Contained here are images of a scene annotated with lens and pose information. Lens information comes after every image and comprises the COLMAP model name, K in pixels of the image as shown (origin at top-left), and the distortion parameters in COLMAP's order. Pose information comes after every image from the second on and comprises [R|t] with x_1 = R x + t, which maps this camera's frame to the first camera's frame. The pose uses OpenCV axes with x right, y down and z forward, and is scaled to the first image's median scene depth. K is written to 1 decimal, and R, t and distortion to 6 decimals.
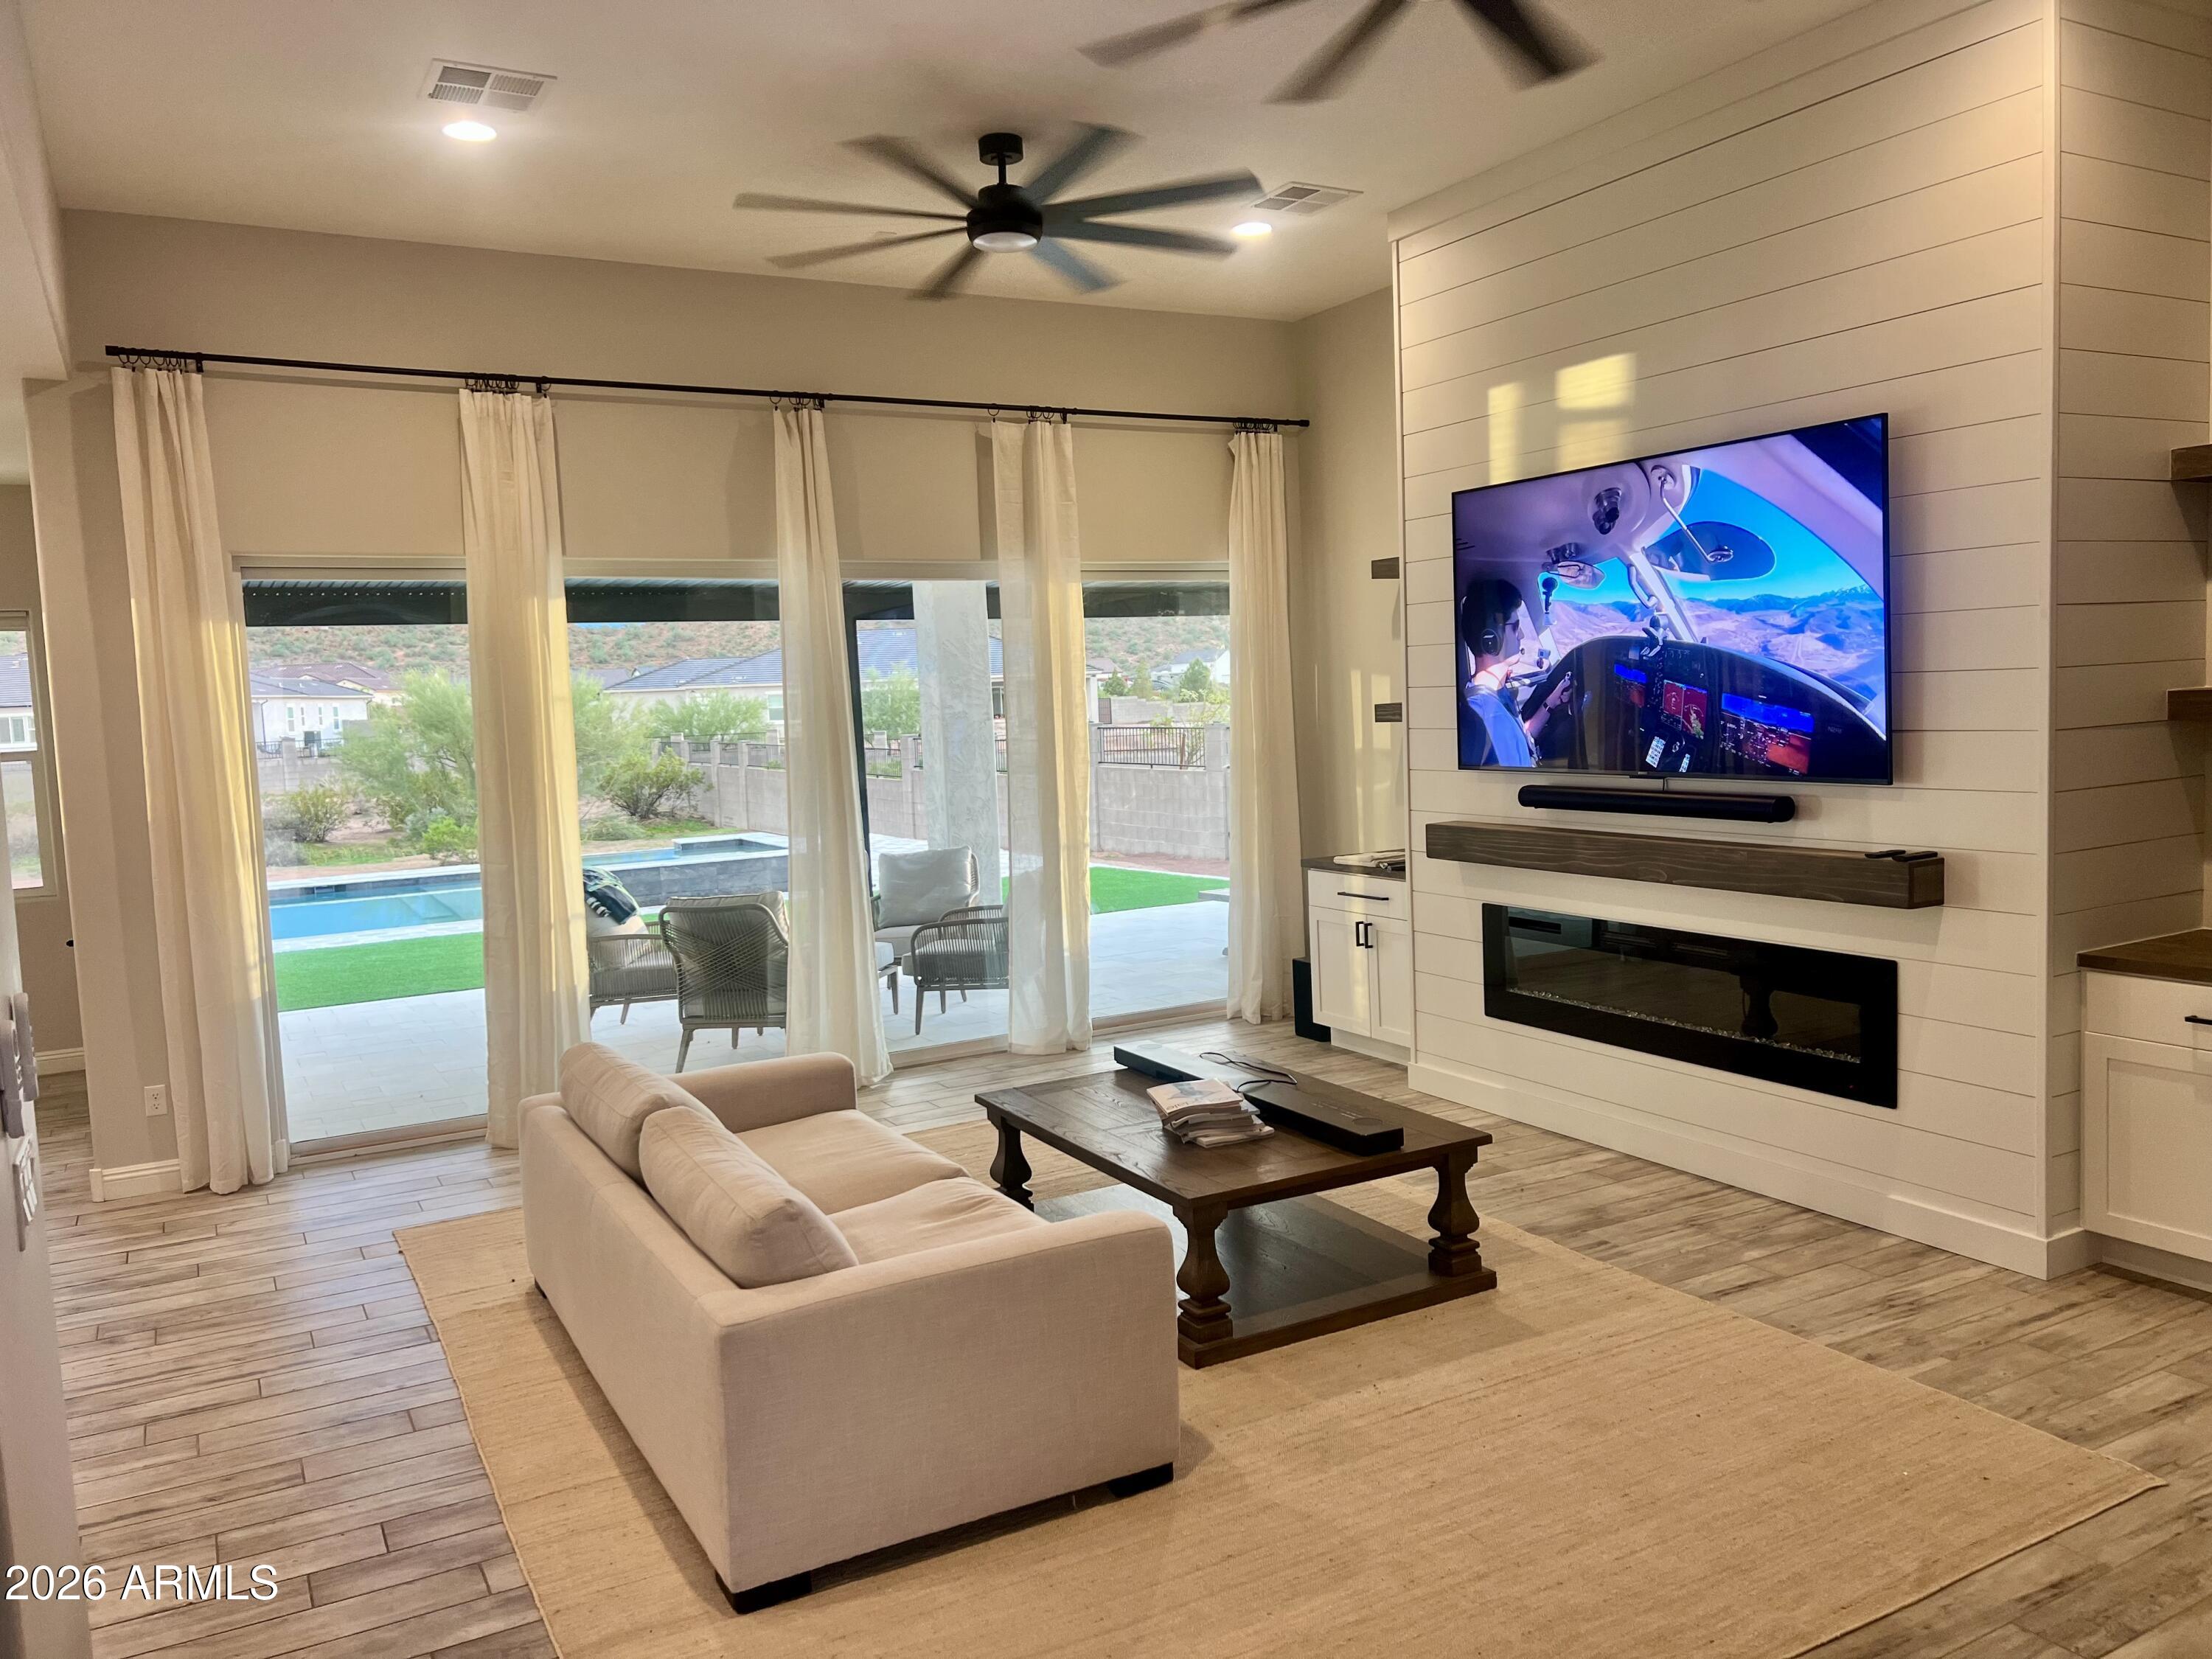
lens RADIAL K [[1638.2, 0, 1130.4], [0, 1638.2, 839.8], [0, 0, 1]] dist [0.078642, -0.081591]
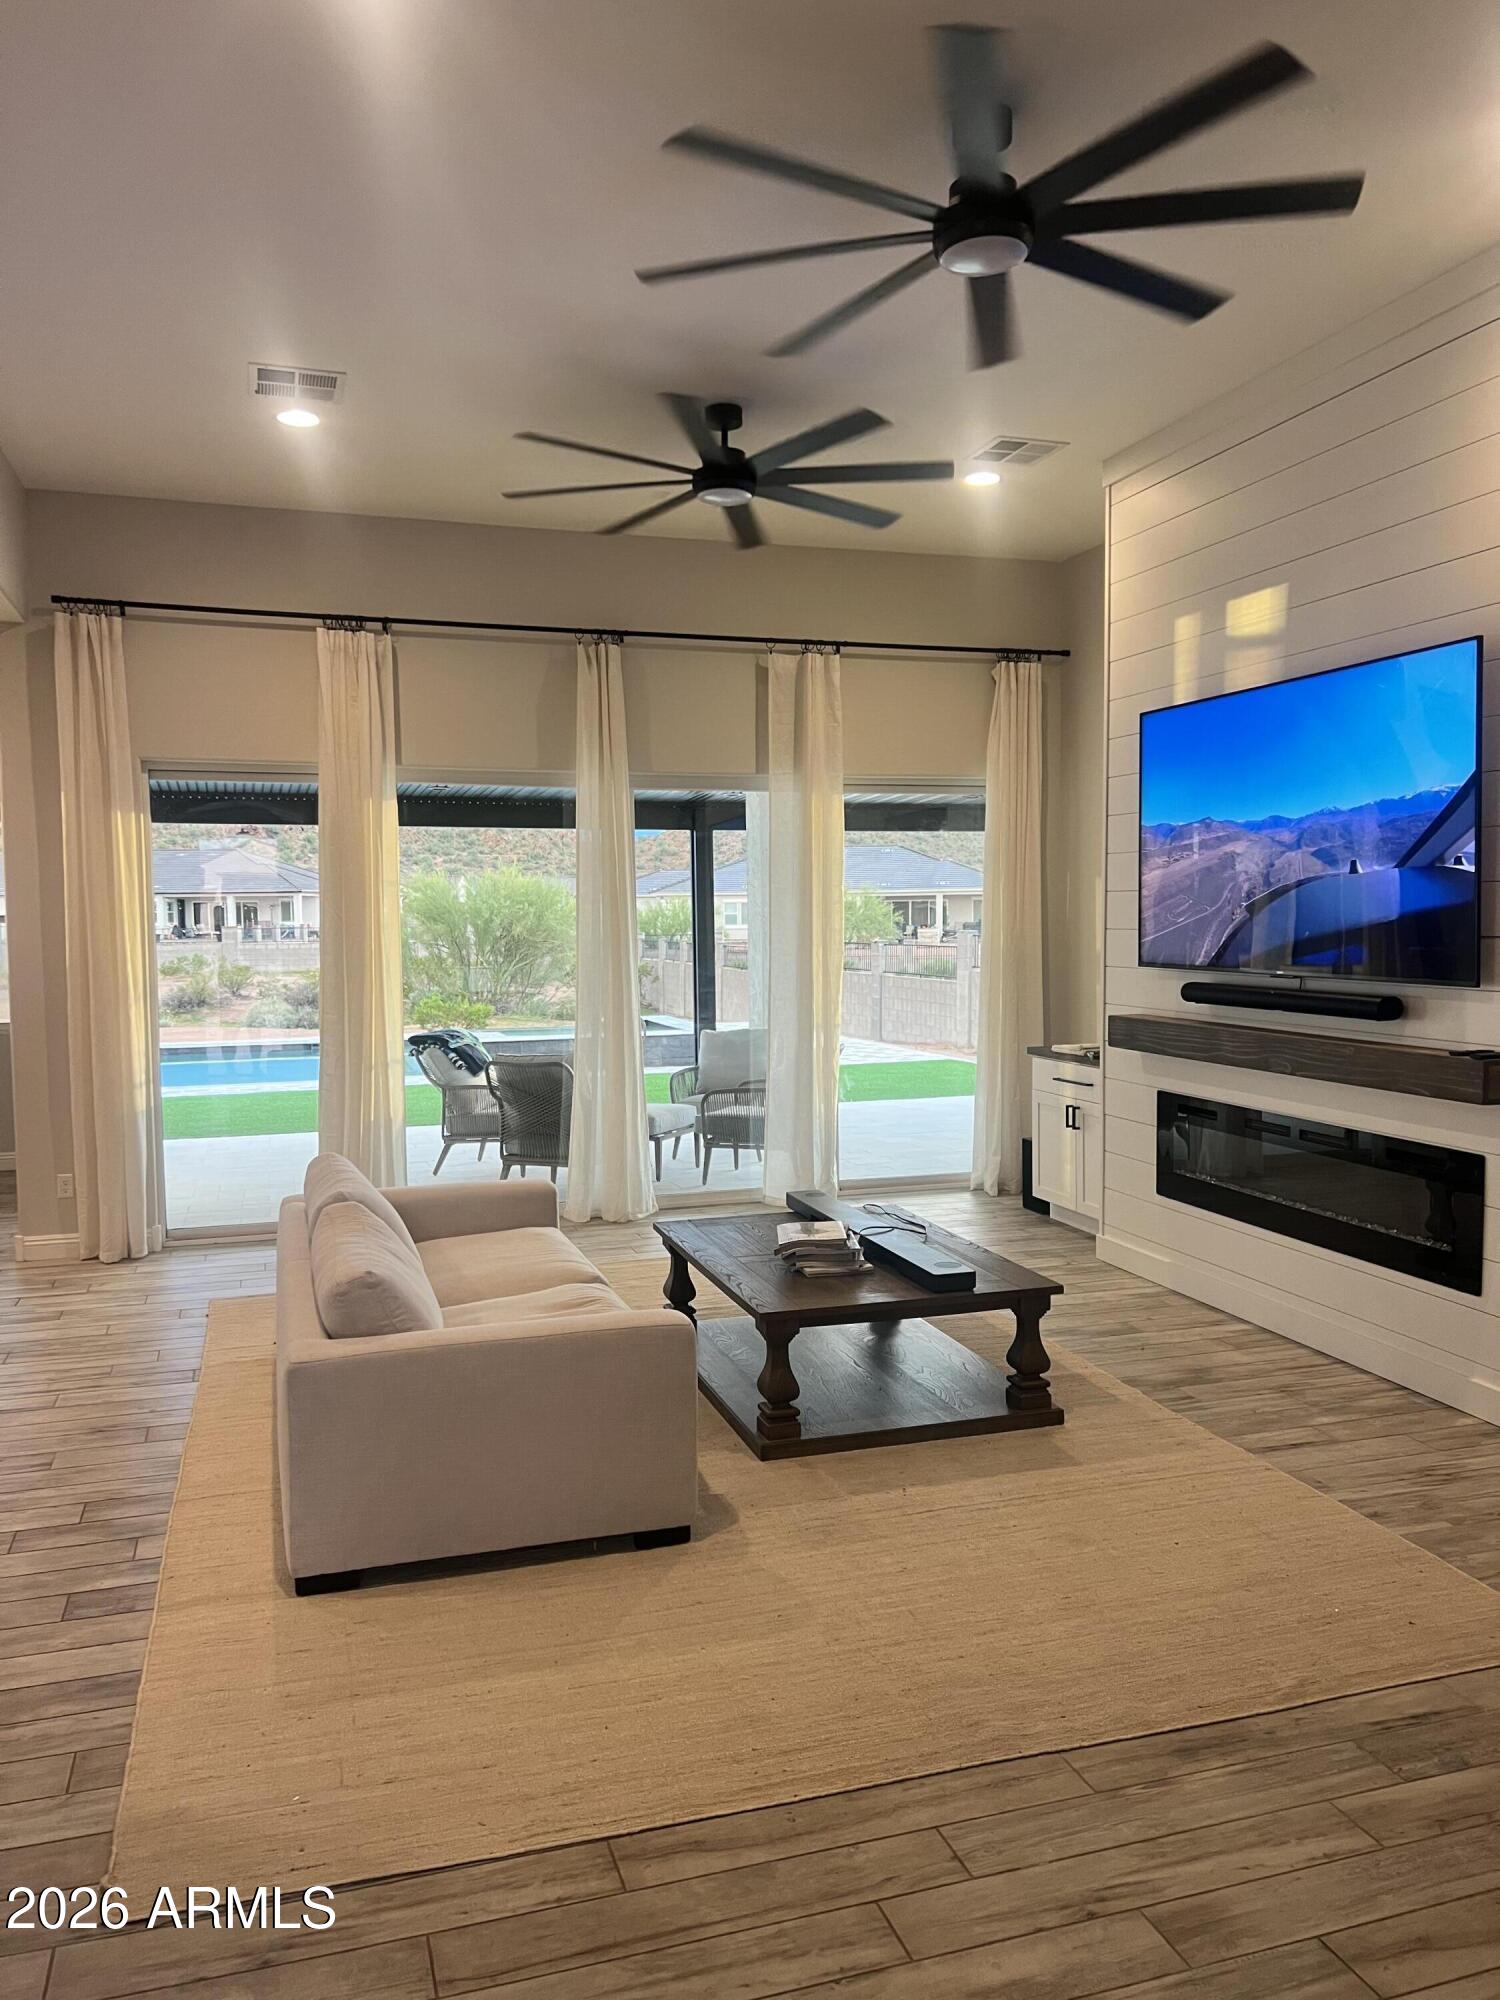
lens RADIAL K [[1481.2, 0, 756.2], [0, 1481.2, 1025.9], [0, 0, 1]] dist [0.078642, -0.081591]
pose [[0.978603, 0.046101, -0.200526, 0.156549], [-0.047913, 0.998843, -0.004188, 0.013500], [0.200101, 0.013706, 0.979679, -0.021163]]
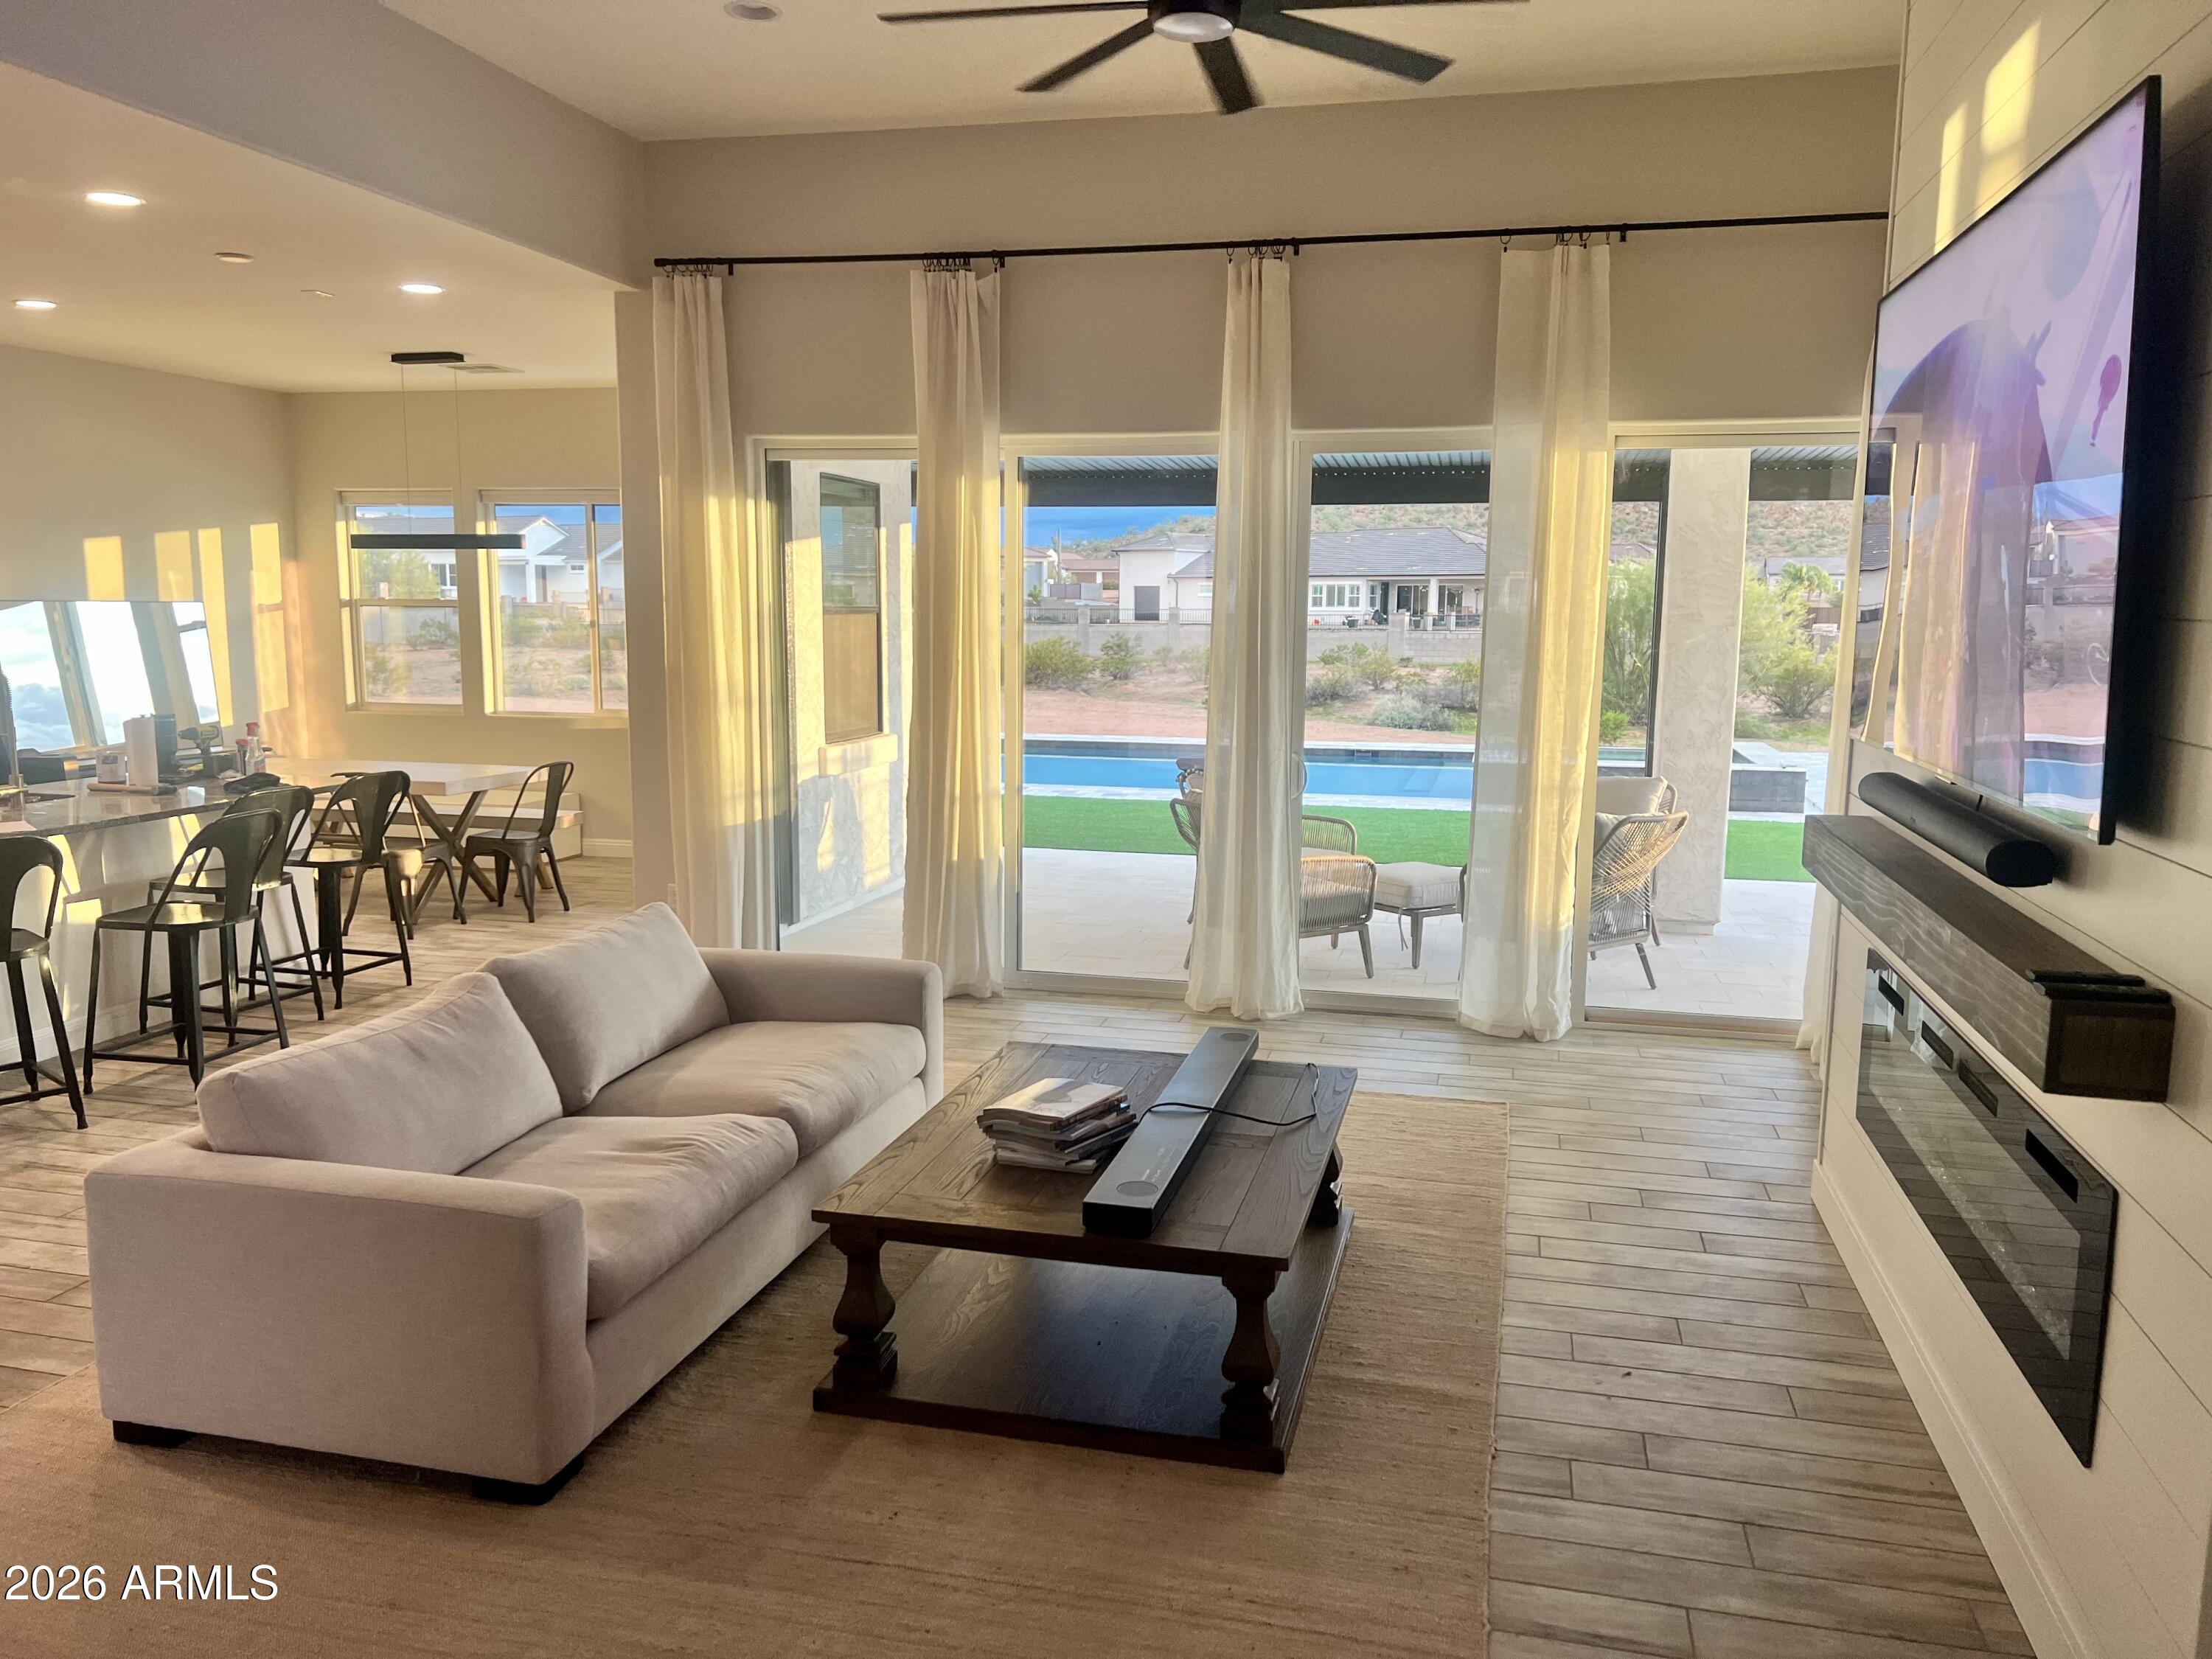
lens RADIAL K [[1646.7, 0, 1118.7], [0, 1646.7, 813.7], [0, 0, 1]] dist [0.191998, -0.322122]
pose [[0.725094, 0.136651, -0.674956, 0.457202], [-0.102047, 0.990615, 0.090932, -0.044473], [0.681047, 0.002943, 0.732234, 0.329982]]
